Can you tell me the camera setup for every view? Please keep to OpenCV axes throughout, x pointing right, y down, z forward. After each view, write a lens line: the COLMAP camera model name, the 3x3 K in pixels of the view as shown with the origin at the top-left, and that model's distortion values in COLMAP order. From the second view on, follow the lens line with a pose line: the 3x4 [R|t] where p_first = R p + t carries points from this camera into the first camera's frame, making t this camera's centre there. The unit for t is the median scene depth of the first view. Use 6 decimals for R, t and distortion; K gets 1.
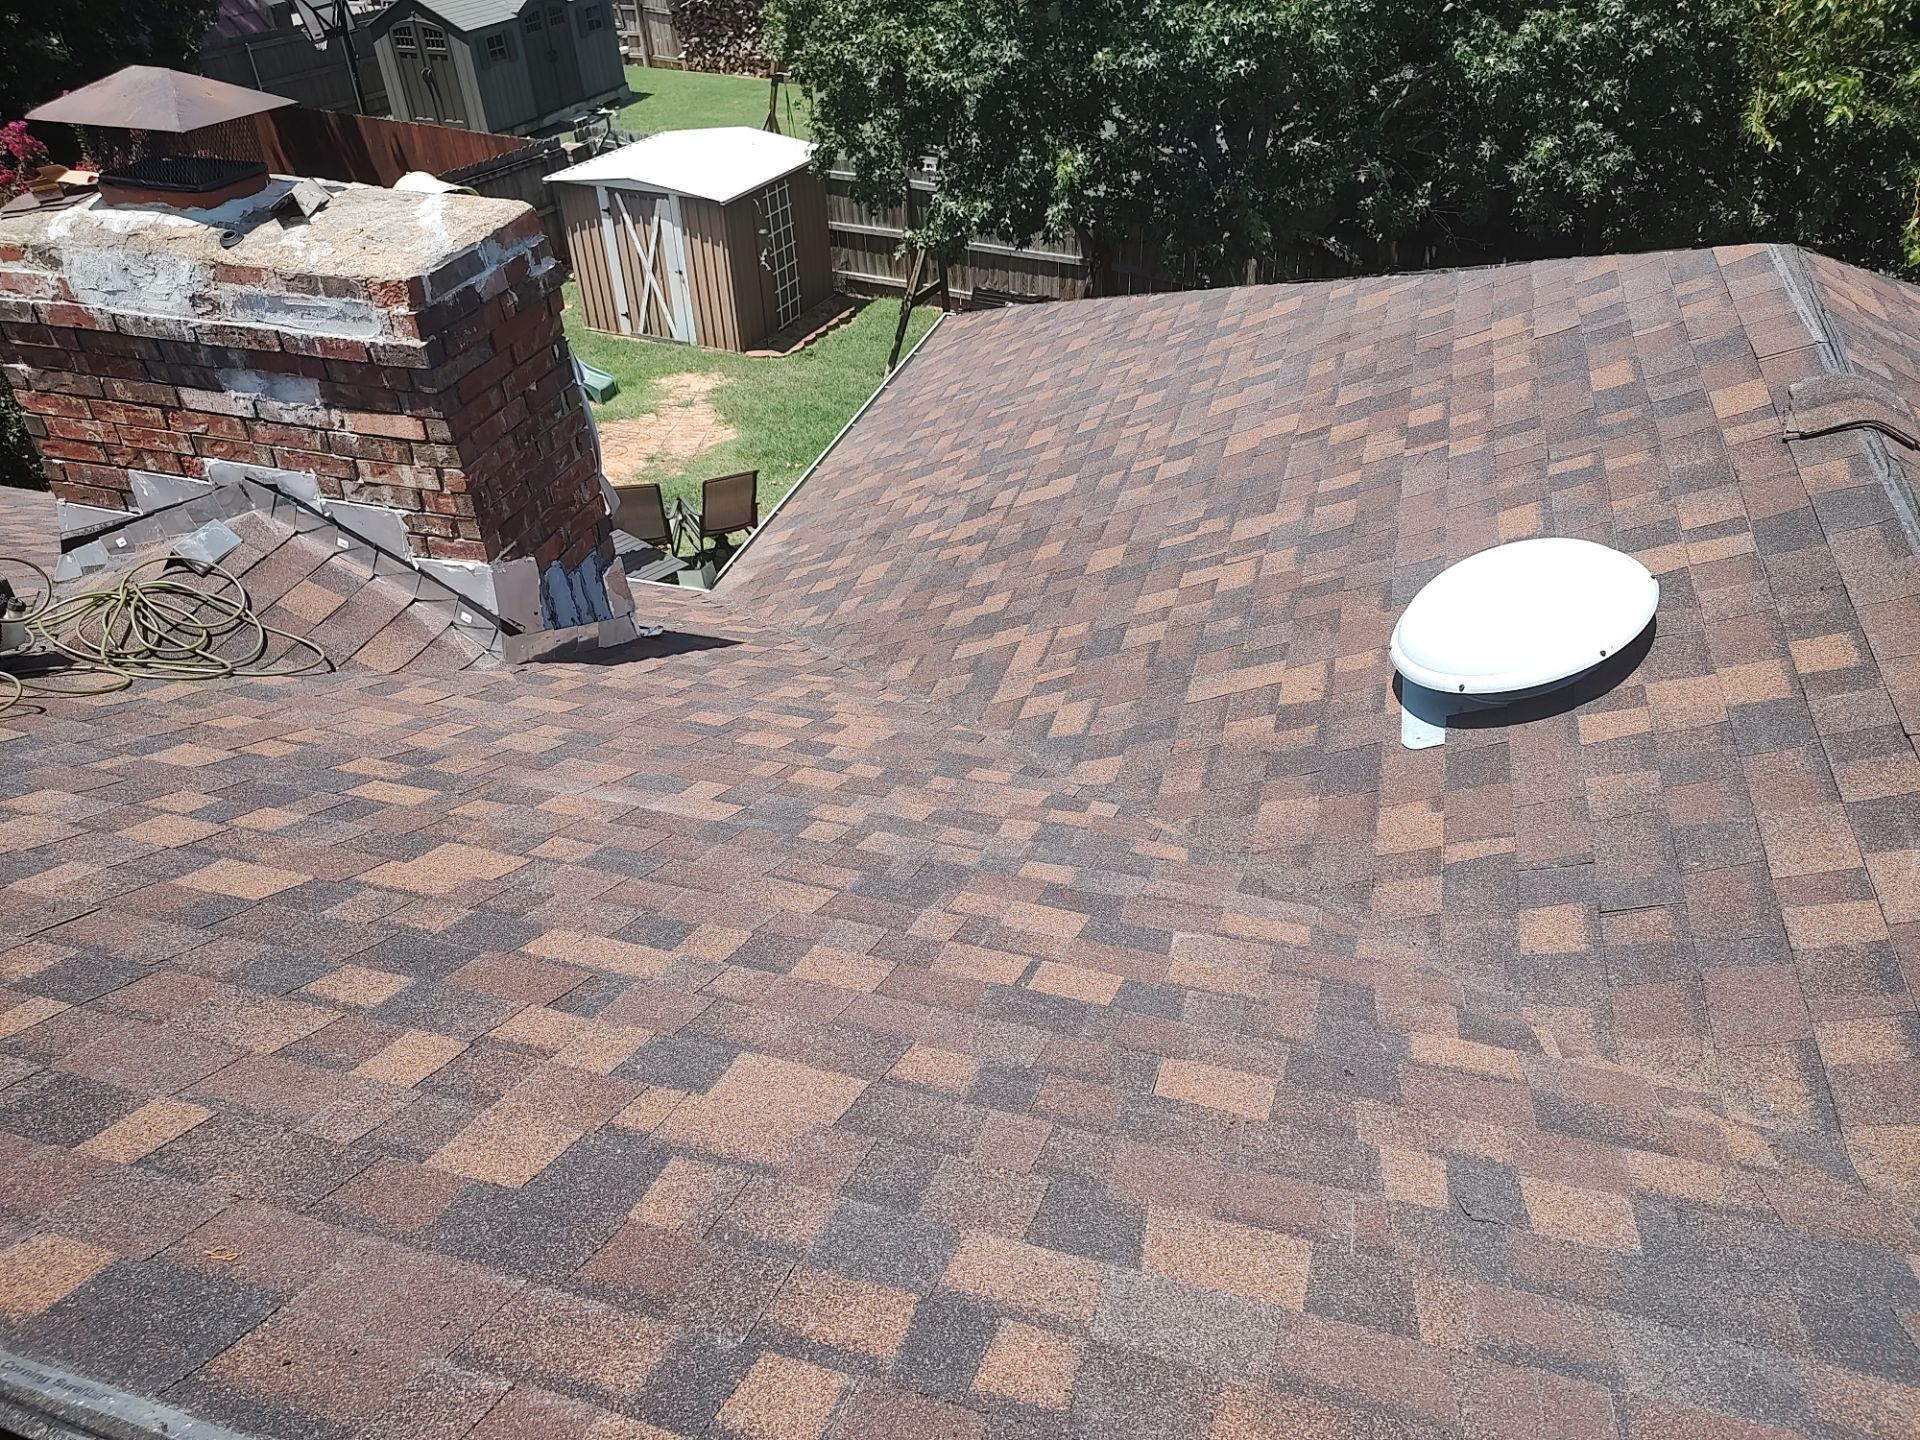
lens RADIAL K [[1367.4, 0, 962.4], [0, 1367.4, 715.7], [0, 0, 1]] dist [0.010906, -0.011203]
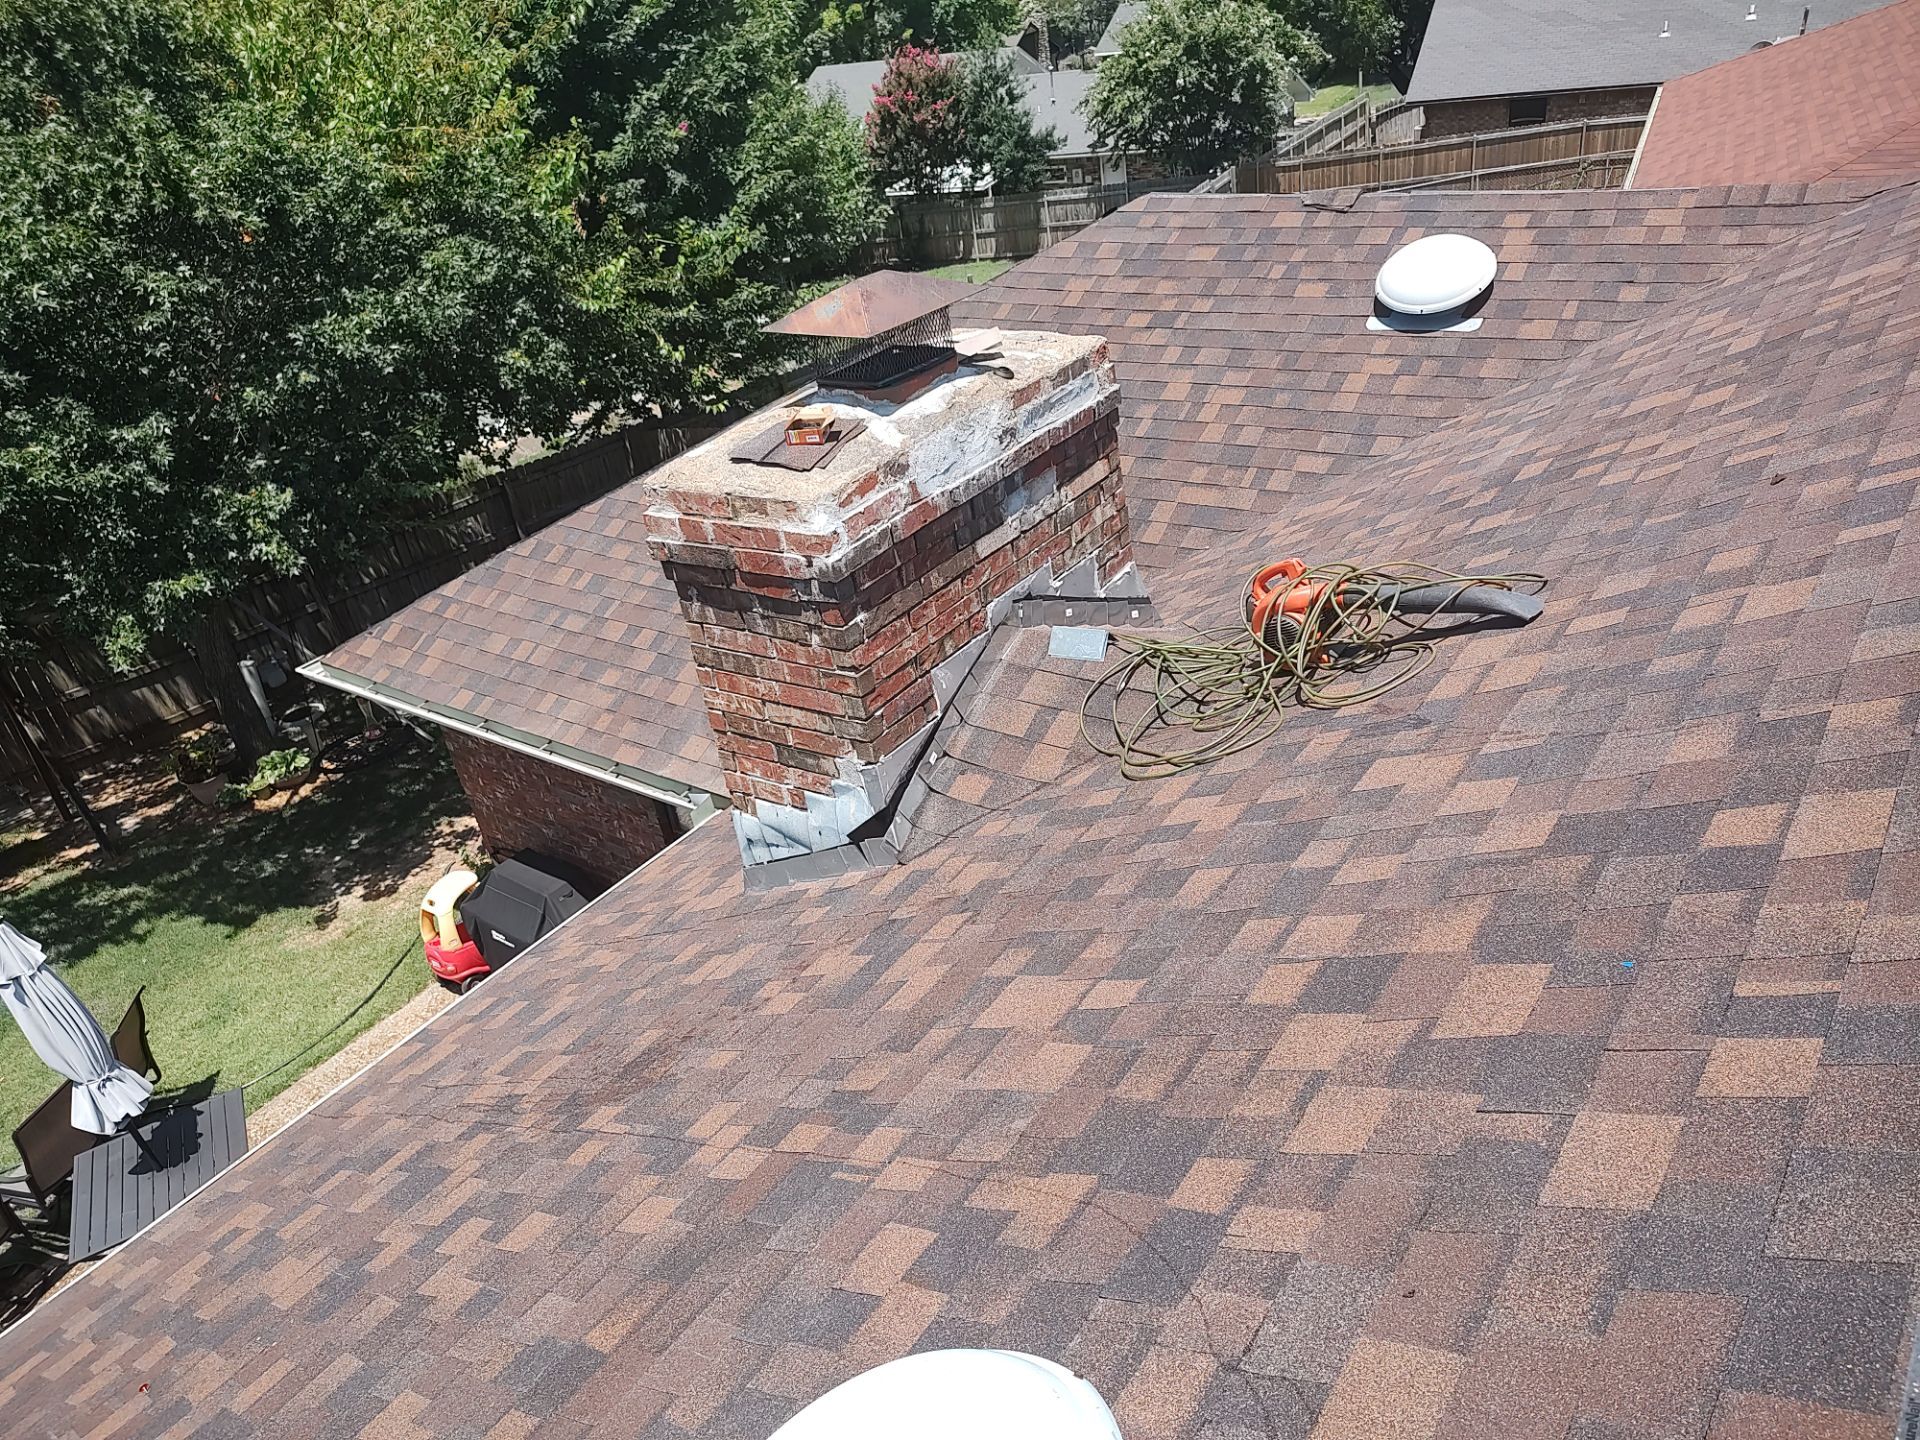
lens RADIAL K [[1367.4, 0, 960.8], [0, 1367.4, 716.4], [0, 0, 1]] dist [0.010906, -0.011203]
pose [[0.328429, -0.489428, 0.807833, -1.532702], [0.652768, 0.735769, 0.180381, -0.346265], [-0.682662, 0.468086, 0.561131, 0.483375]]
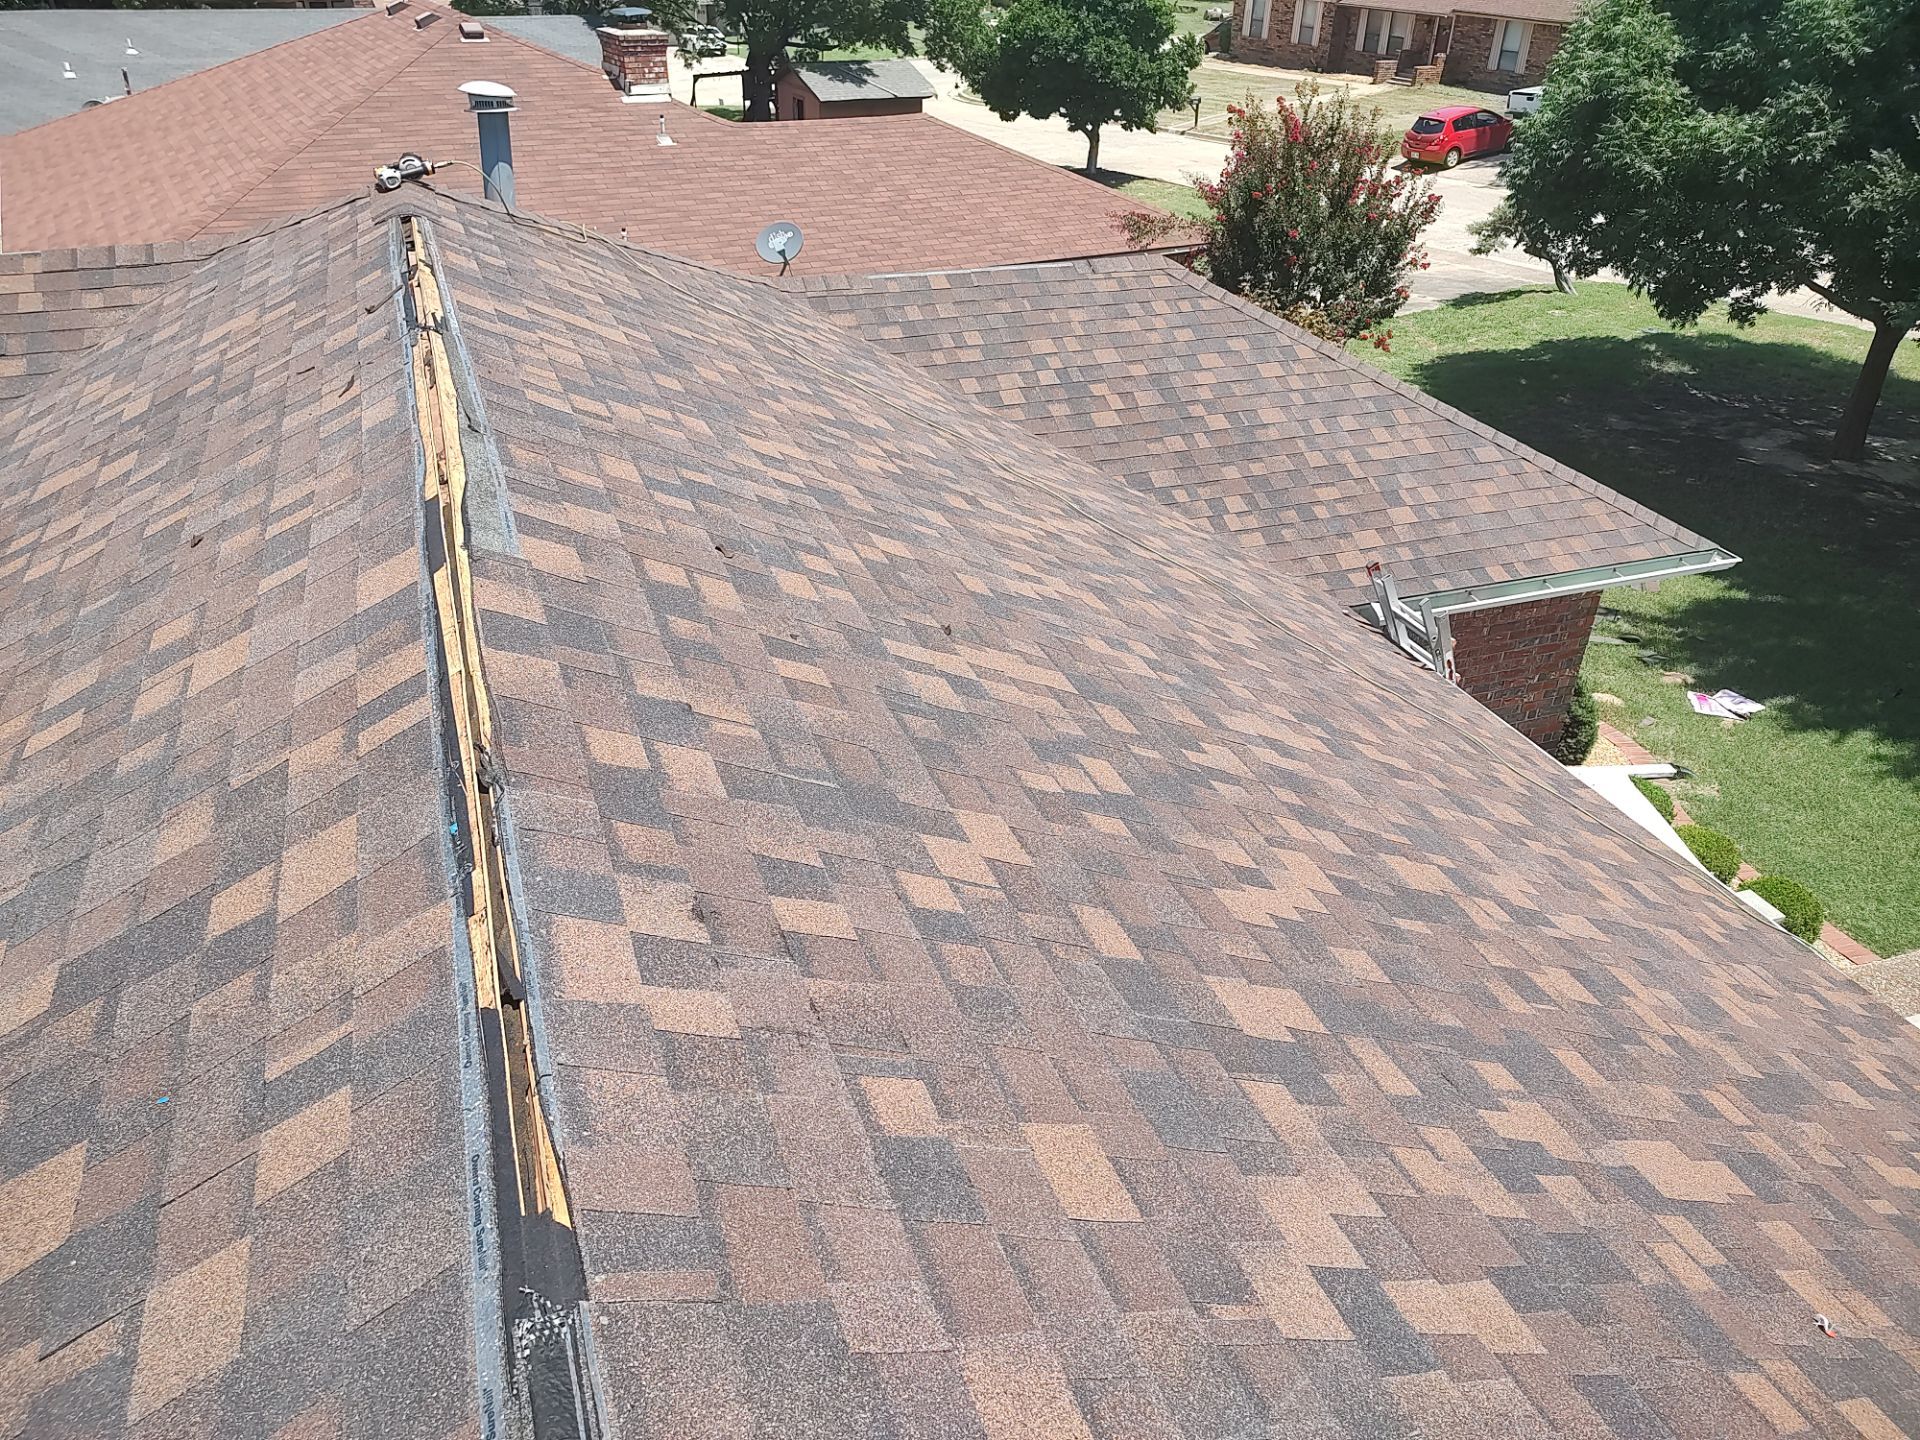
lens RADIAL K [[1367.4, 0, 958.7], [0, 1367.4, 723.0], [0, 0, 1]] dist [0.010906, -0.011203]
pose [[-0.608888, -0.407868, 0.680367, -1.519533], [0.456028, 0.521814, 0.720936, -0.315986], [-0.649072, 0.749236, -0.131727, 0.446767]]
